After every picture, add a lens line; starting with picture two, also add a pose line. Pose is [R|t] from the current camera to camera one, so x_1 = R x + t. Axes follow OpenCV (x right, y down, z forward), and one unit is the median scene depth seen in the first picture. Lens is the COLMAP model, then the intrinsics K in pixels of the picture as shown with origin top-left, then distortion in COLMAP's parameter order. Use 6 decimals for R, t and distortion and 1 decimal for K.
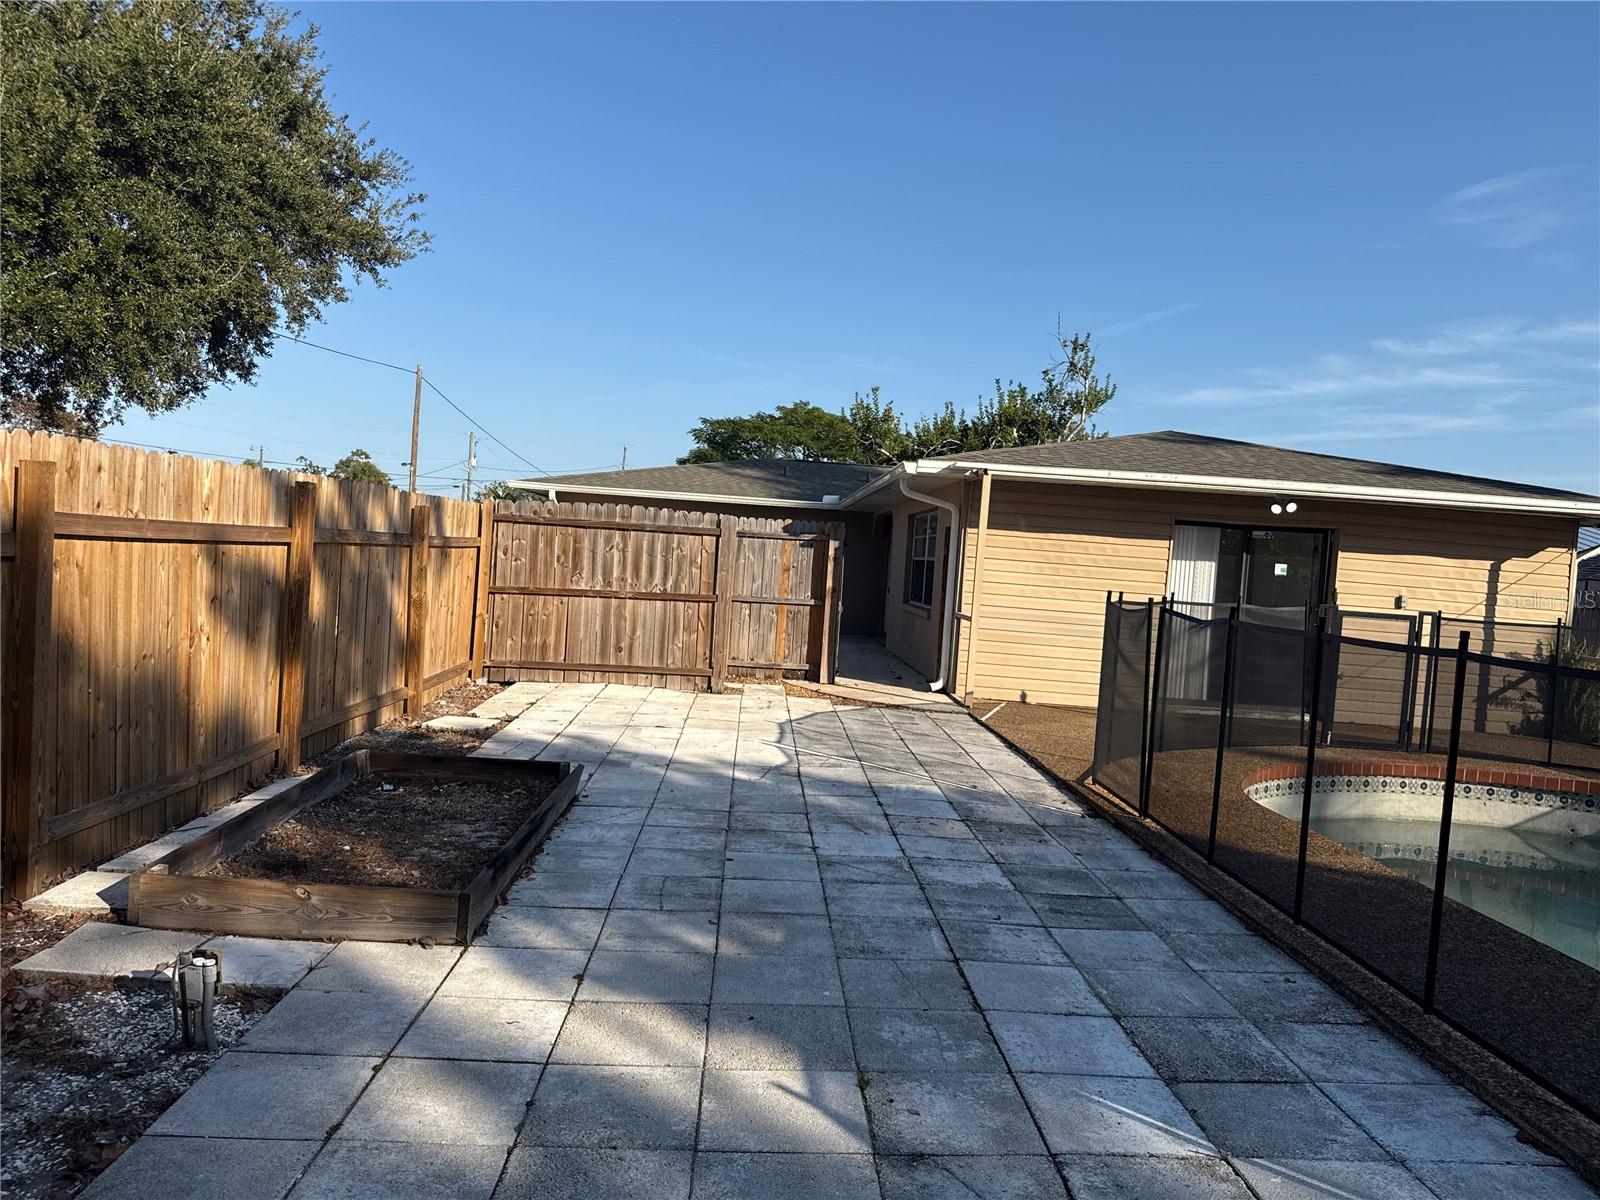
lens RADIAL K [[1120.3, 0, 792.5], [0, 1120.3, 606.0], [0, 0, 1]] dist [0.139604, -0.210226]
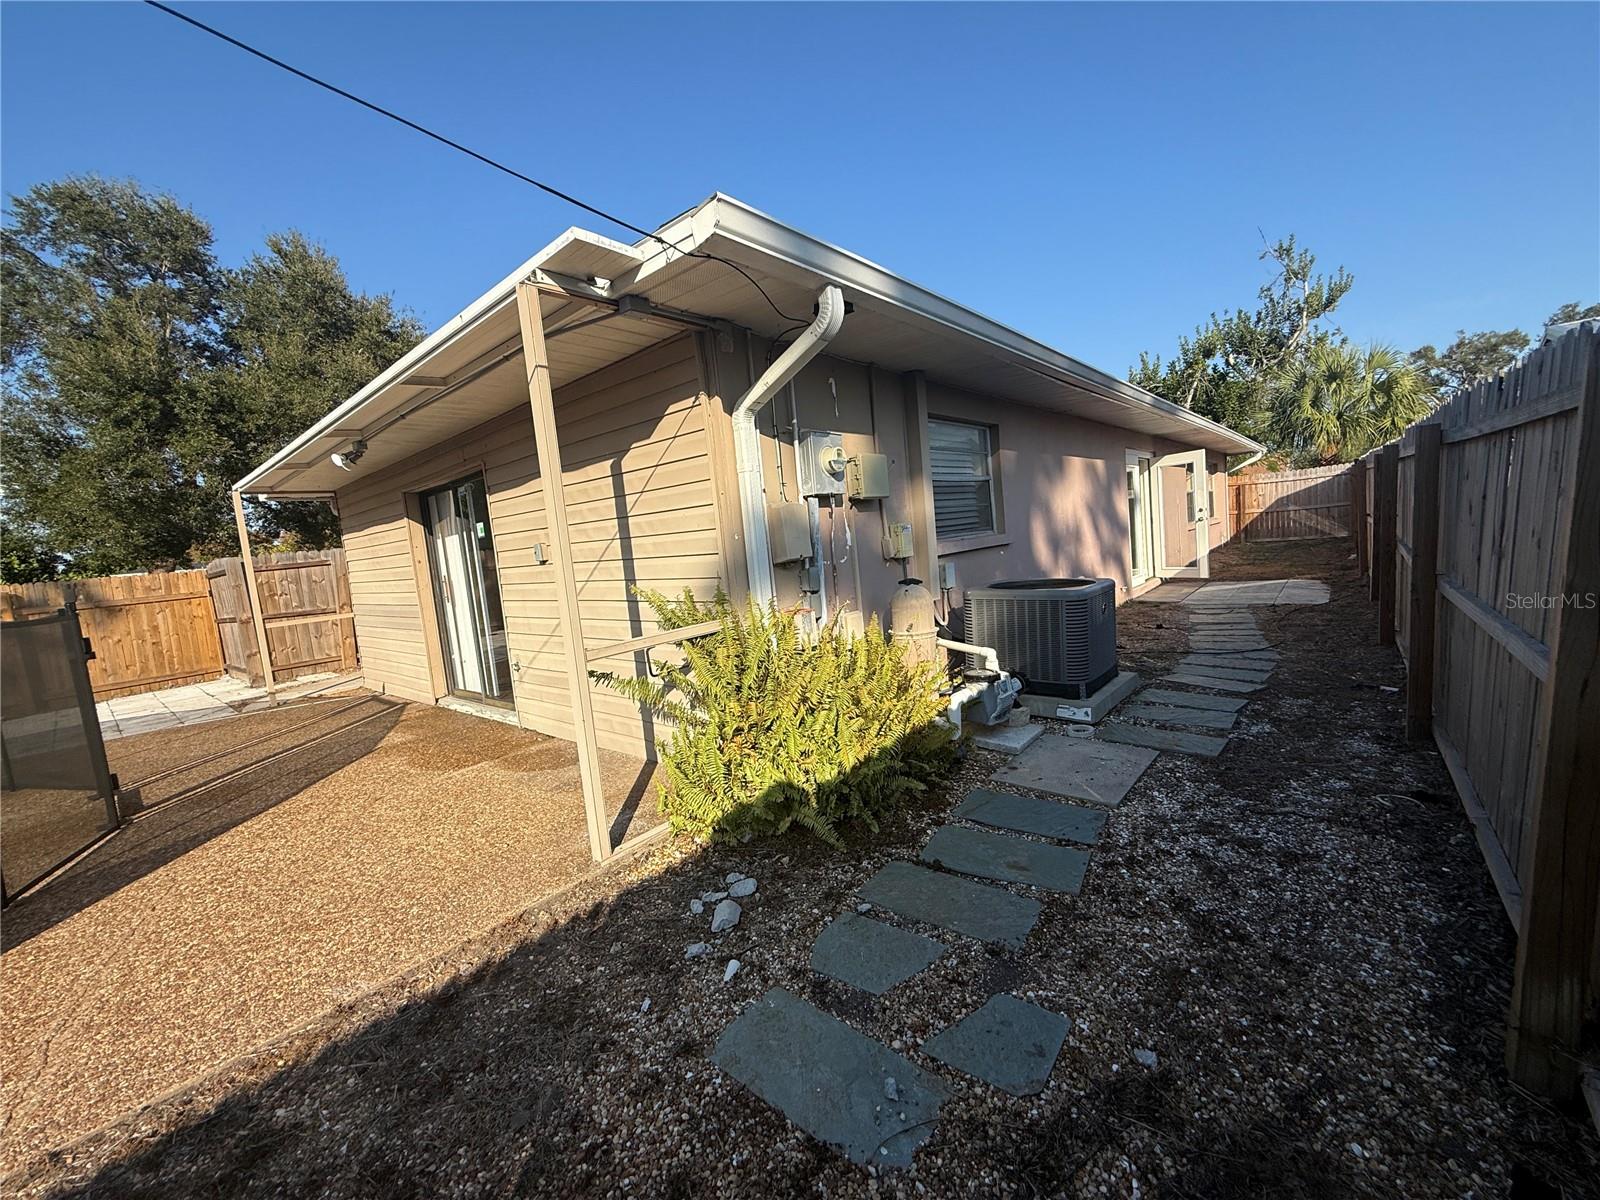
lens RADIAL K [[637.1, 0, 800.0], [0, 637.1, 600.0], [0, 0, 1]] dist [0.000256, 0.000339]
pose [[0.732834, -0.059449, -0.677805, 0.878080], [0.108213, 0.993680, 0.029845, 0.028887], [0.671747, -0.095219, 0.734636, 0.825661]]
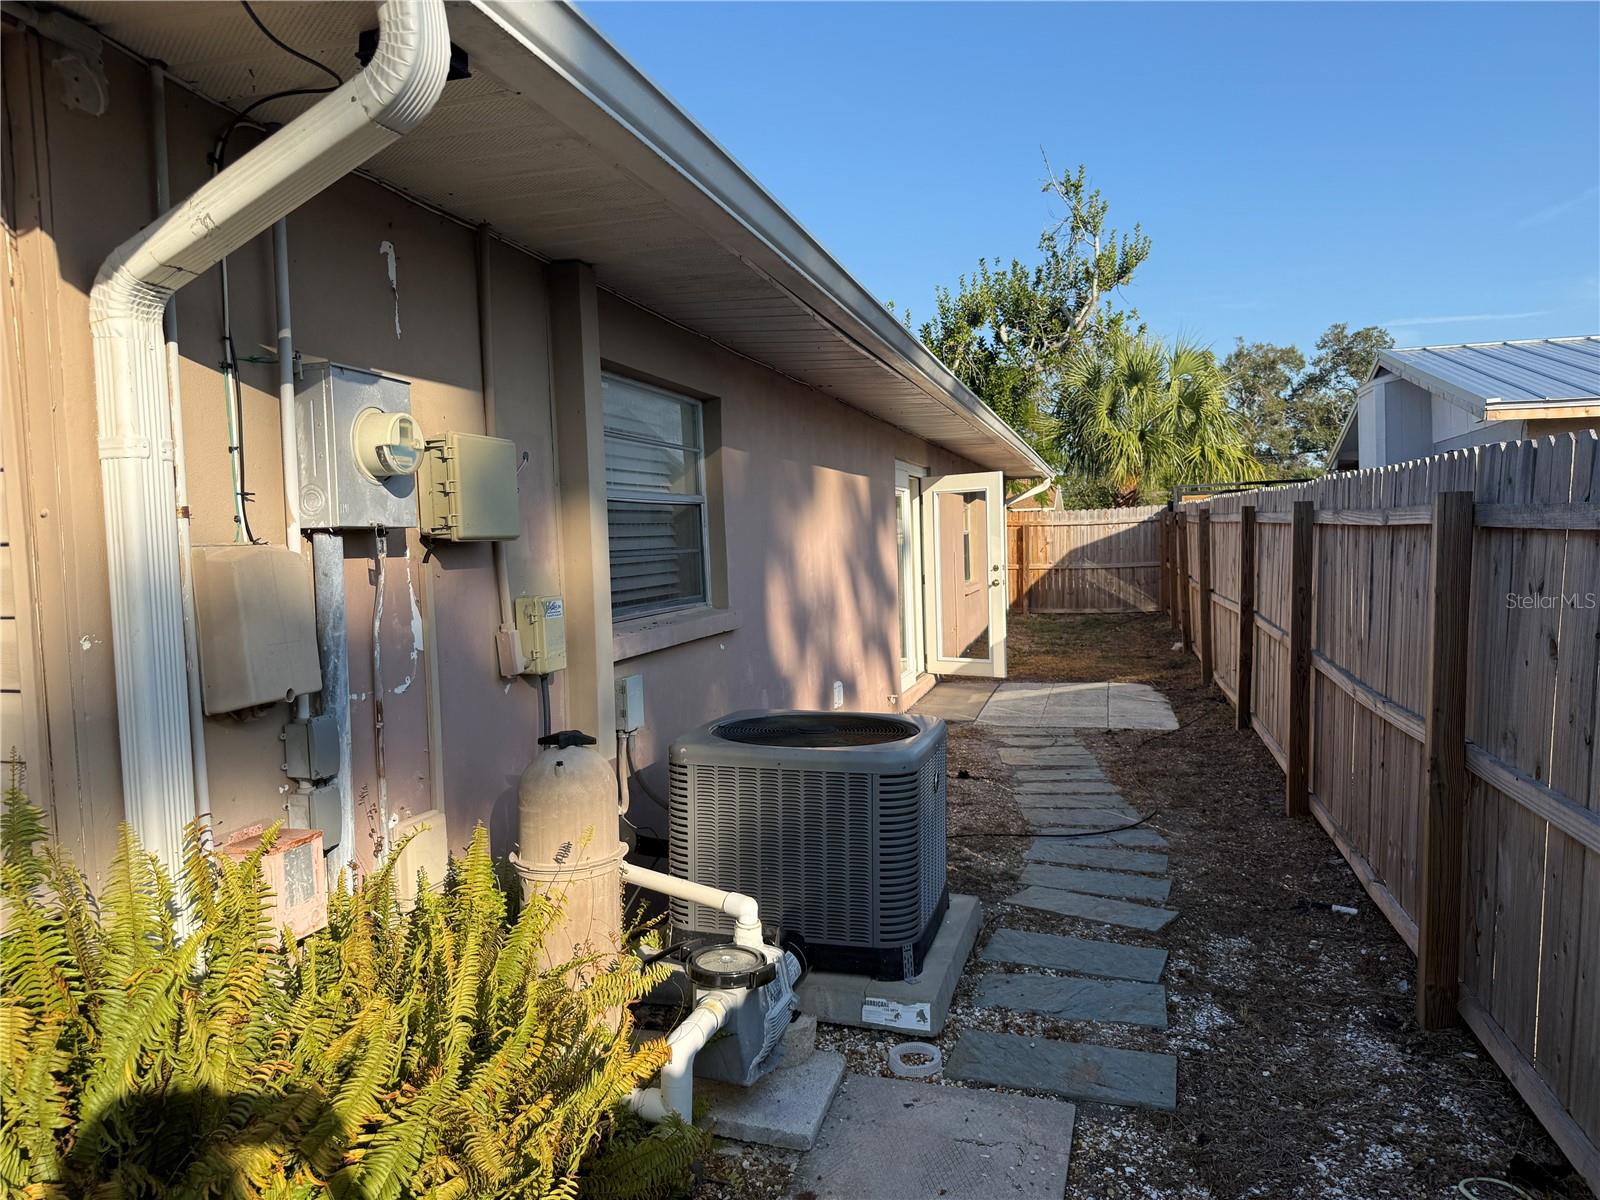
lens RADIAL K [[1120.3, 0, 792.5], [0, 1120.3, 606.0], [0, 0, 1]] dist [0.139604, -0.210226]
pose [[0.949940, -0.066775, -0.305214, 0.830219], [0.071585, 0.997424, 0.004584, 0.010644], [0.304121, -0.026203, 0.952273, 0.876522]]
